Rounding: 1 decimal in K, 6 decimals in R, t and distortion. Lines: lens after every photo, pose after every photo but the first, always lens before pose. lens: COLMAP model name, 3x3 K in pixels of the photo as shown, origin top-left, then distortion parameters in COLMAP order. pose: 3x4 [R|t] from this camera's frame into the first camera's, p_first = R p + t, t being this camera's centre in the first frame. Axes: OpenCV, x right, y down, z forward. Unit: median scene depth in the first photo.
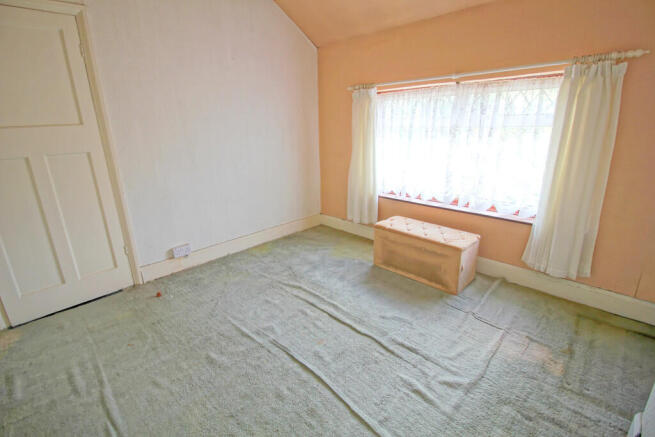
lens RADIAL K [[301.0, 0, 323.6], [0, 301.0, 214.6], [0, 0, 1]] dist [-0.016393, -0.001849]
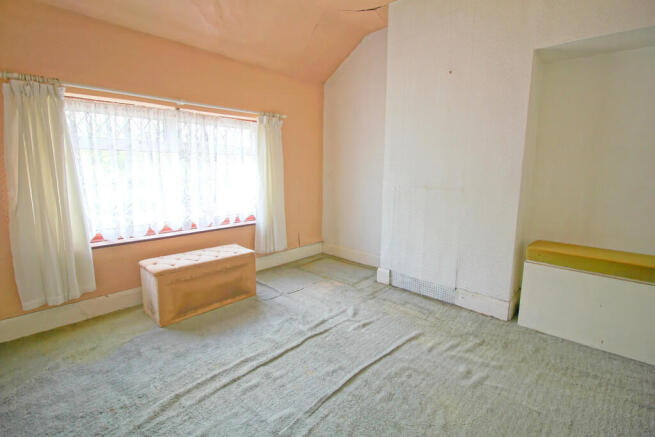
lens RADIAL K [[301.0, 0, 322.4], [0, 301.0, 217.2], [0, 0, 1]] dist [-0.016393, -0.001849]
pose [[-0.031049, -0.135450, 0.990298, -0.776827], [0.287544, 0.947681, 0.138636, -0.113808], [-0.957264, 0.289058, 0.009523, 0.776241]]
